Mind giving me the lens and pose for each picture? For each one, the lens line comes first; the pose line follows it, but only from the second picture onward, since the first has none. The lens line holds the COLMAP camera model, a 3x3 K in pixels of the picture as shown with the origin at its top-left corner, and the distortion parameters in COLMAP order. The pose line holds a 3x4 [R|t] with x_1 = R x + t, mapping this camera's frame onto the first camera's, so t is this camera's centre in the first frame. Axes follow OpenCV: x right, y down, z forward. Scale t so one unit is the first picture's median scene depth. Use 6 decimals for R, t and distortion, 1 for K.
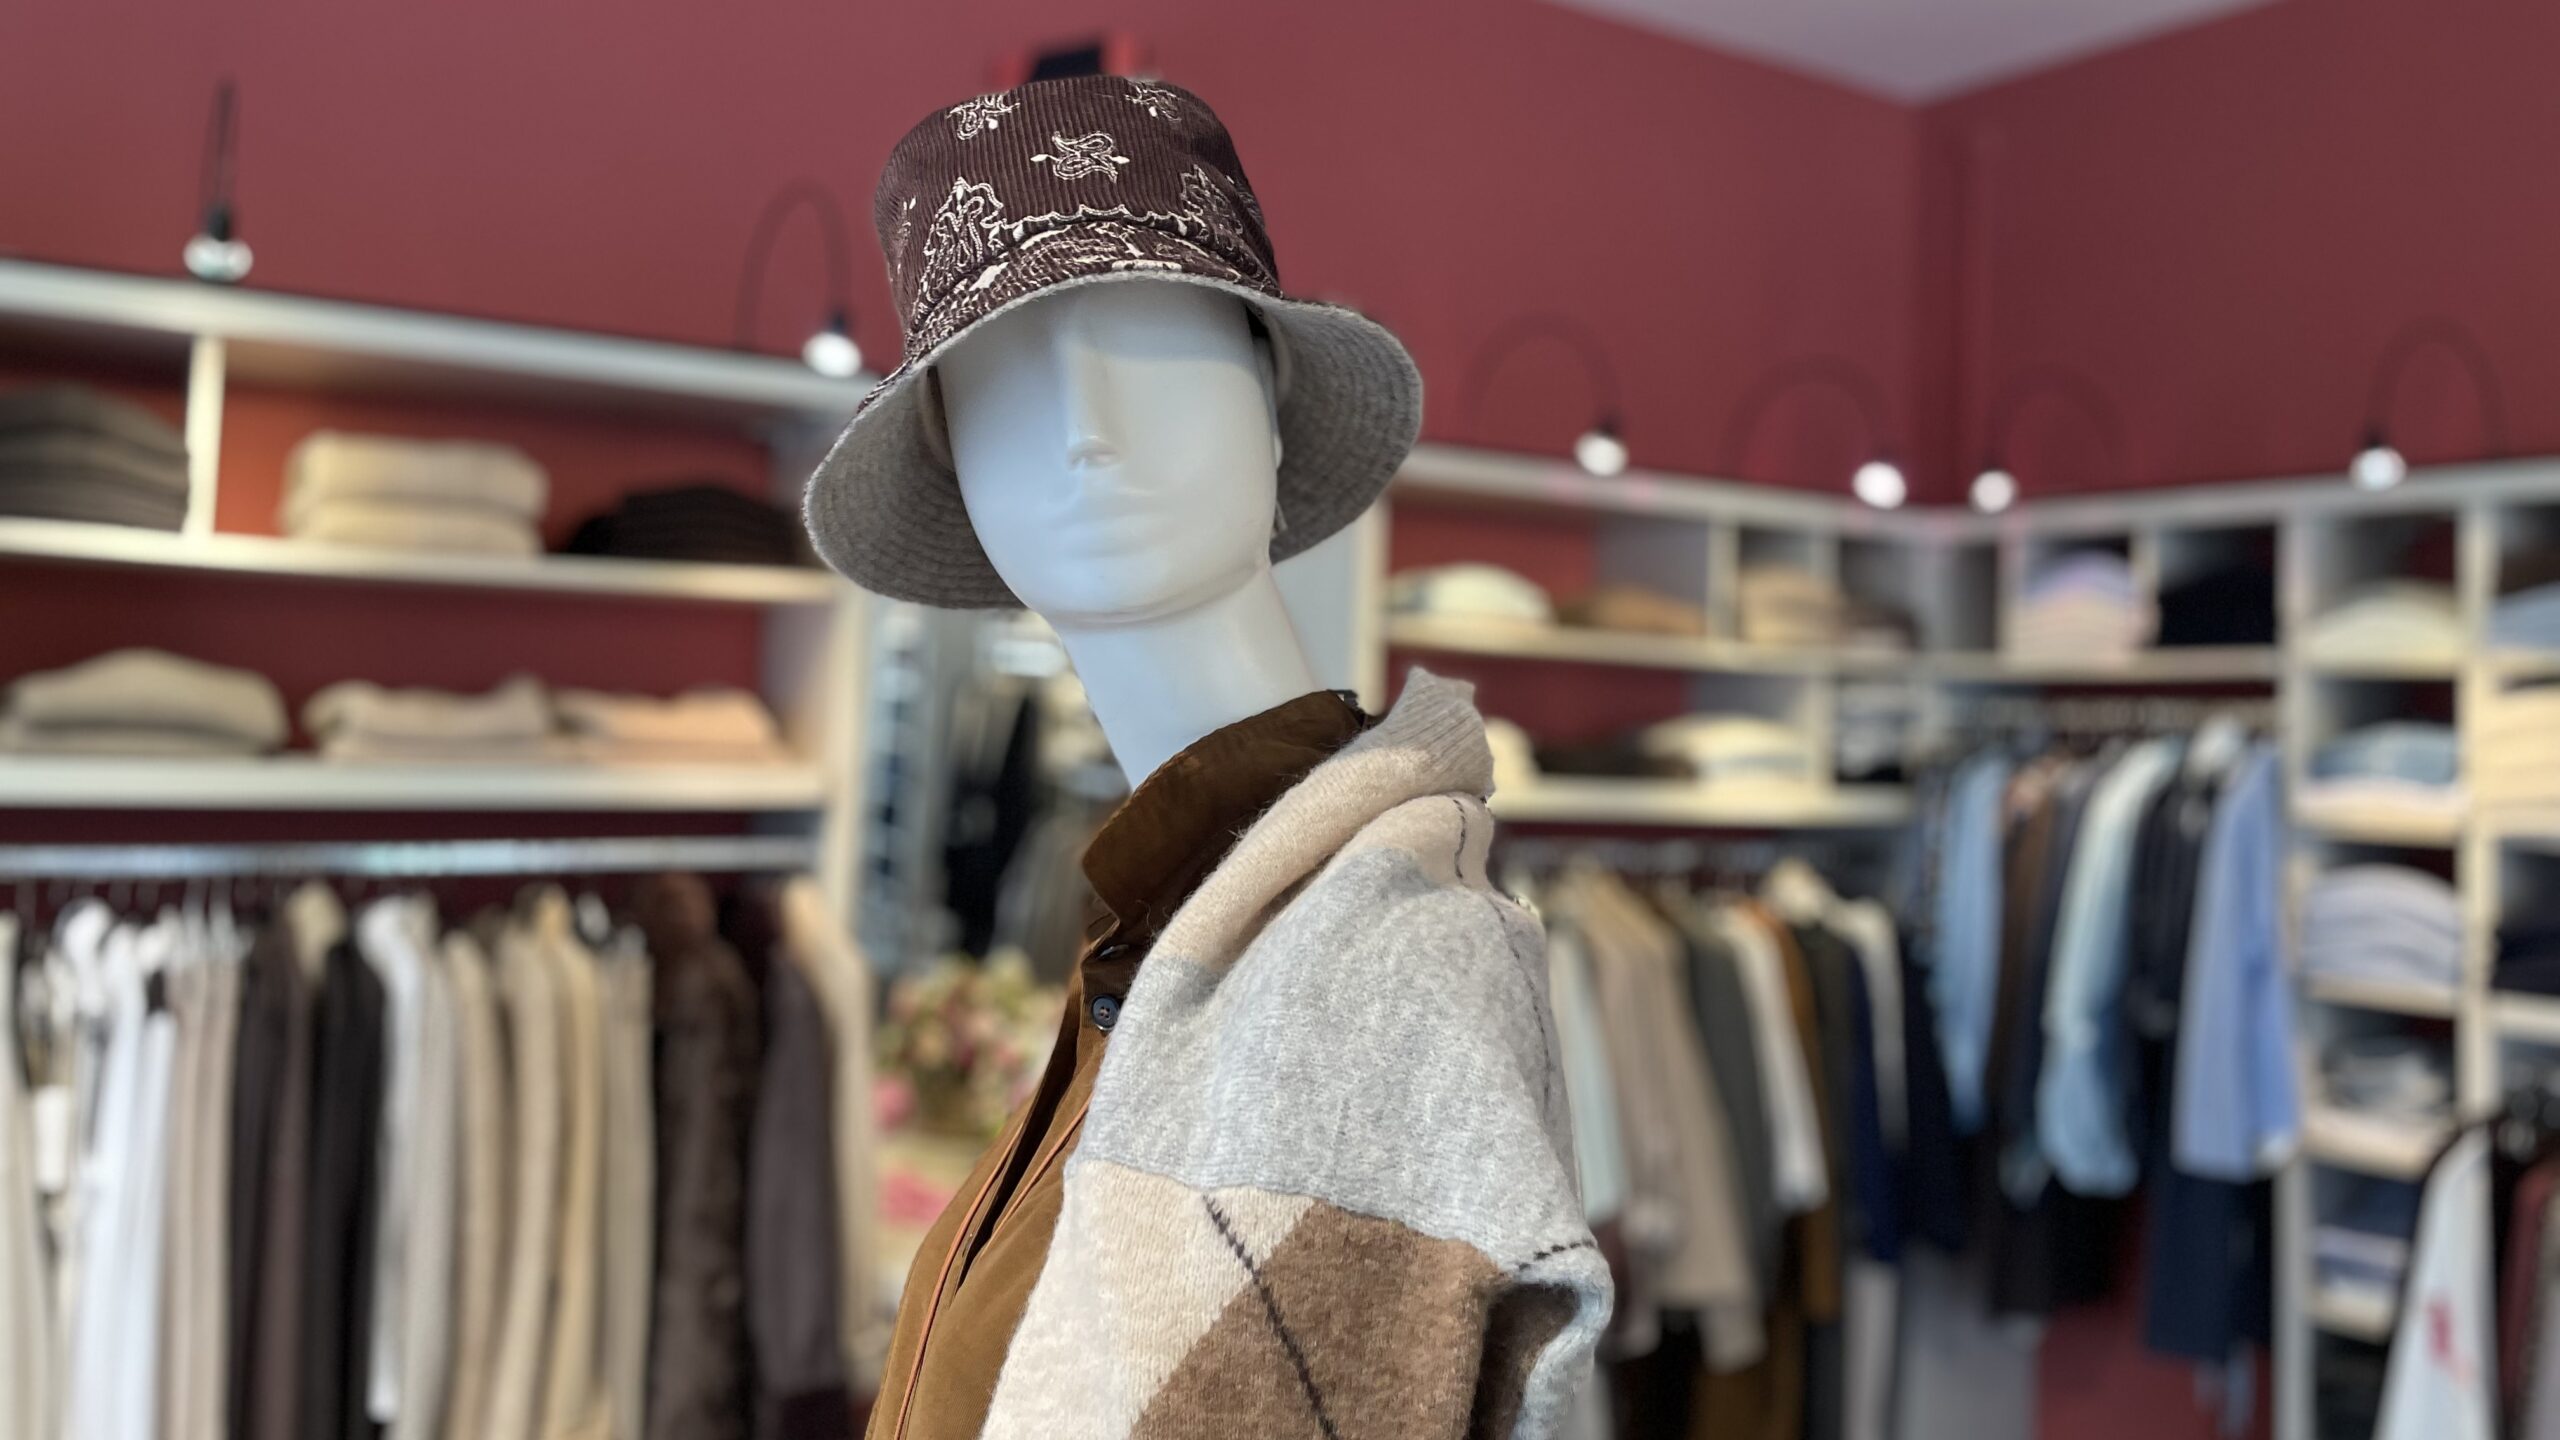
lens RADIAL K [[1941.4, 0, 1277.0], [0, 1941.4, 623.8], [0, 0, 1]] dist [0.106262, -0.143119]
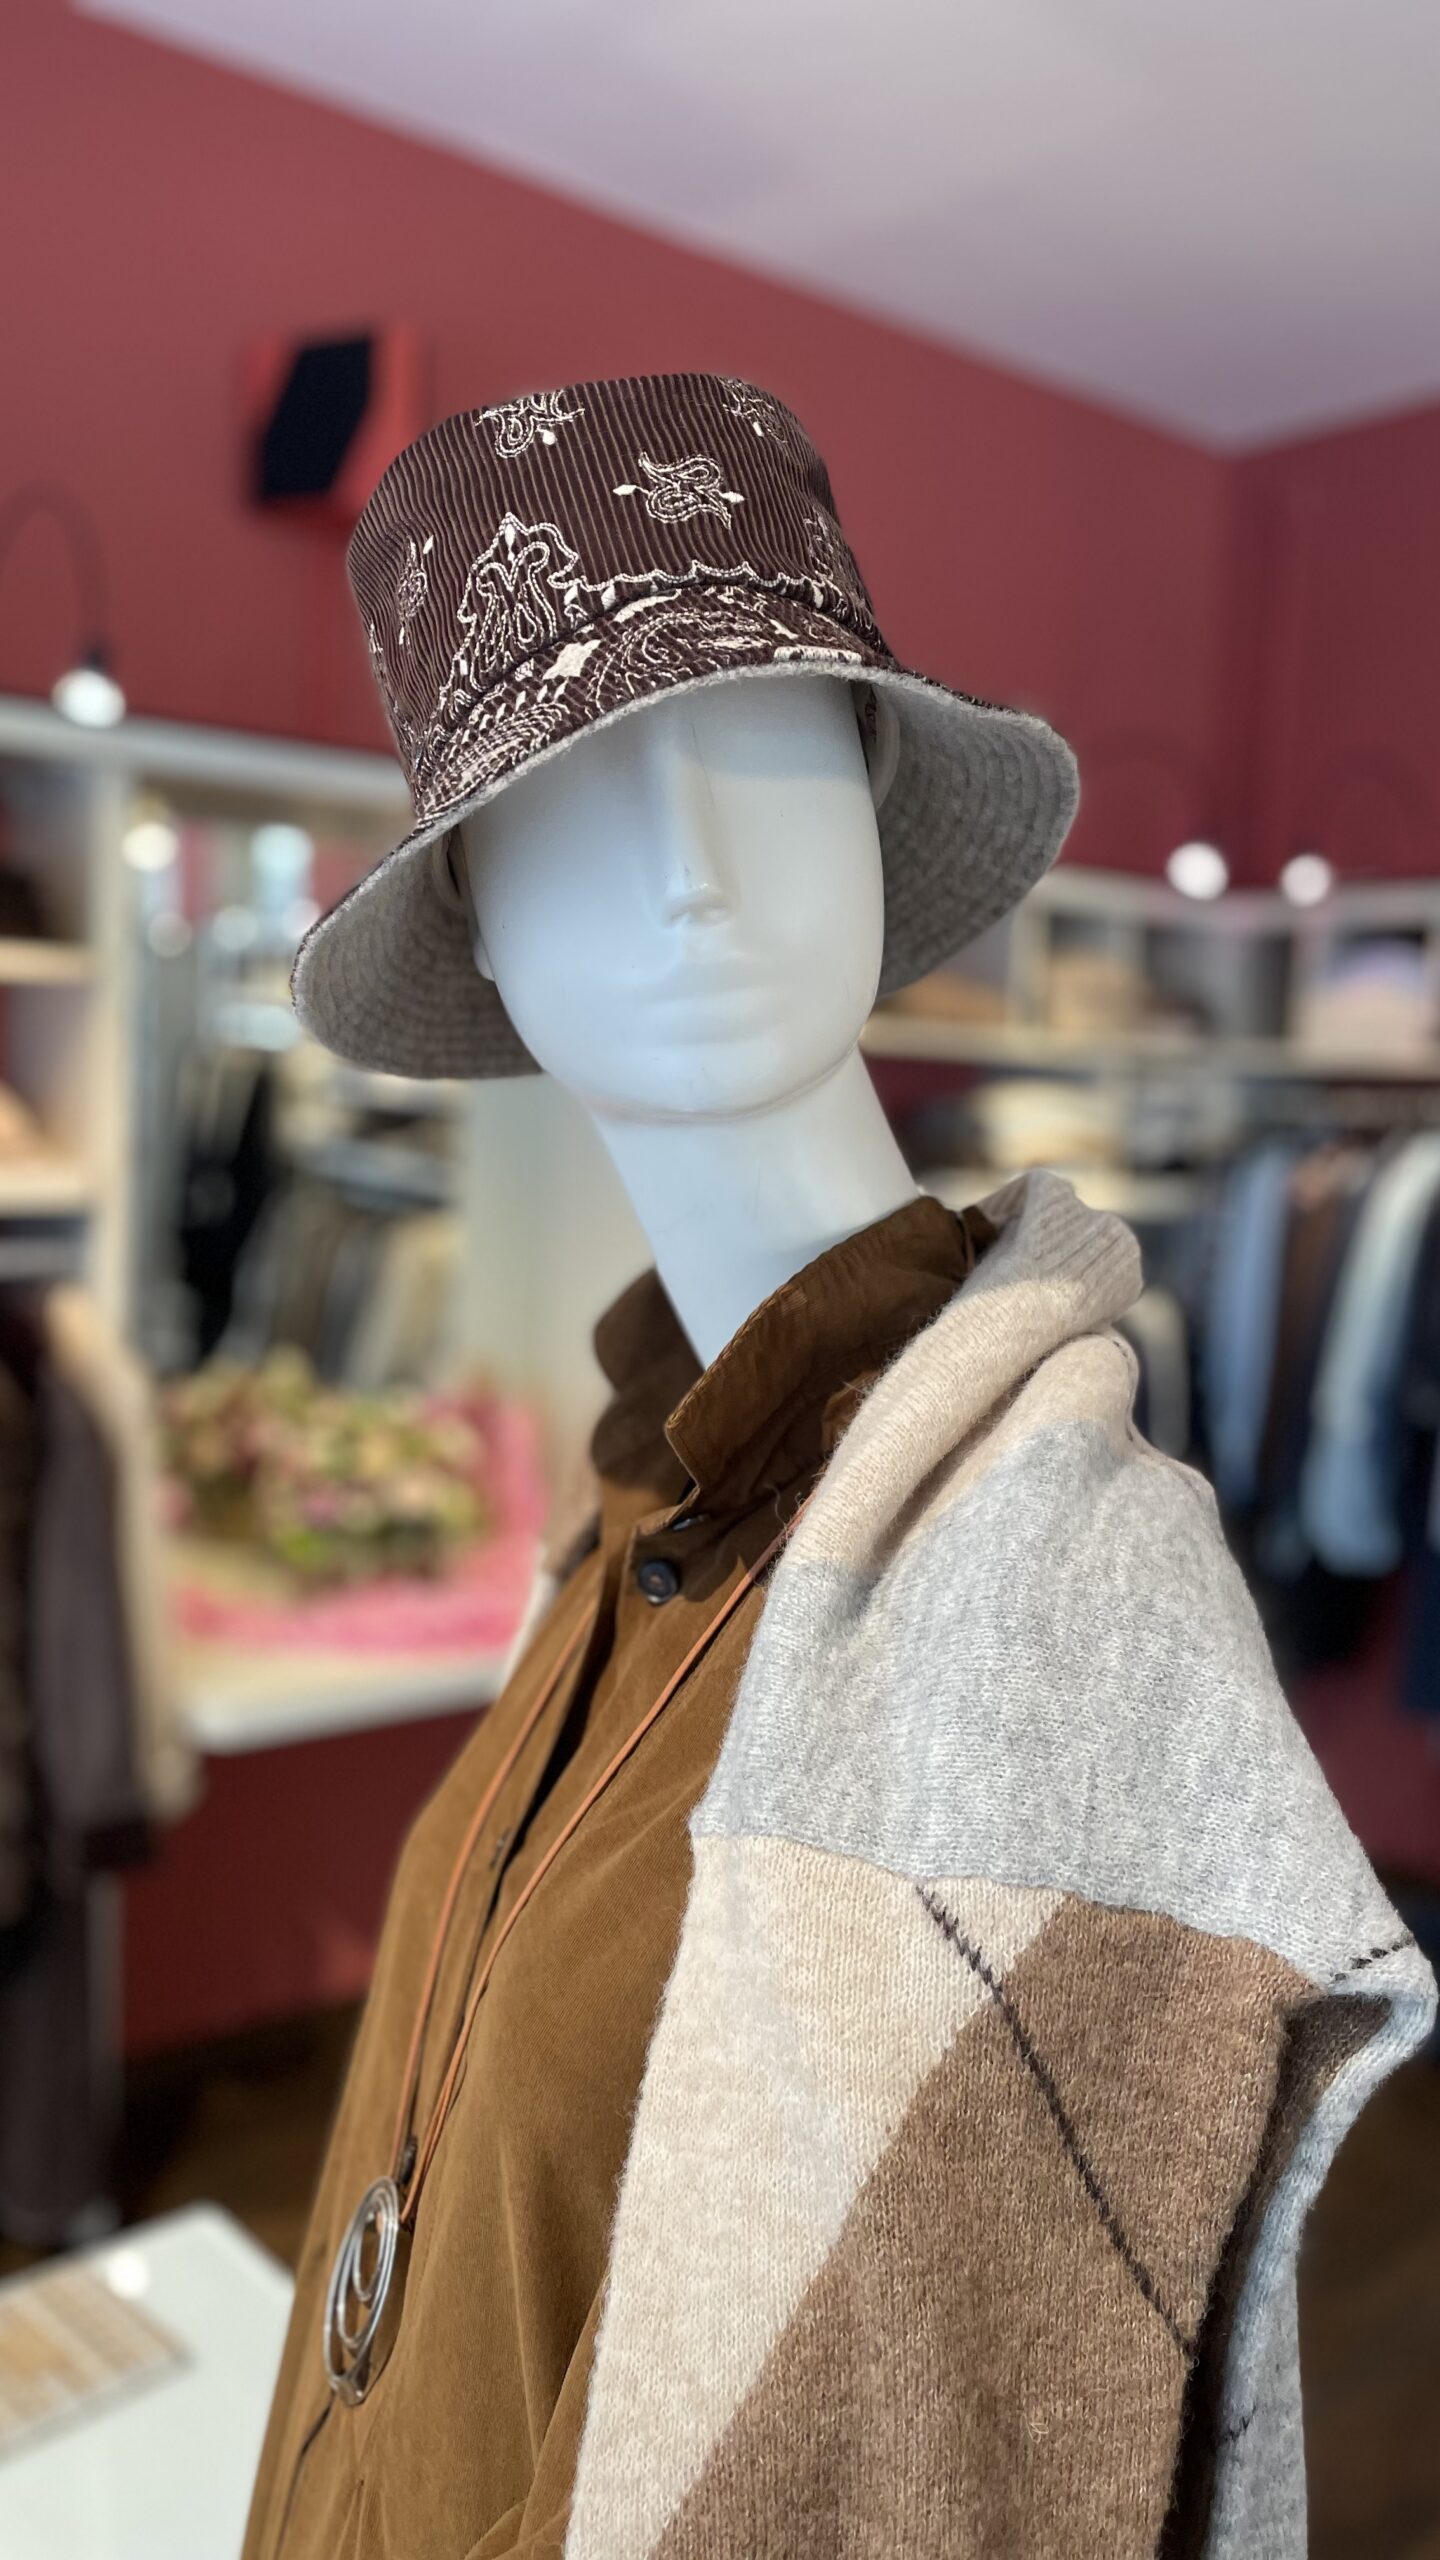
lens RADIAL K [[1931.0, 0, 716.8], [0, 1931.0, 1290.3], [0, 0, 1]] dist [0.090933, -0.144060]
pose [[0.992609, -0.004591, 0.121269, -0.181077], [-0.014660, 0.987429, 0.157379, -0.058921], [-0.120467, -0.157994, 0.980064, 0.235562]]
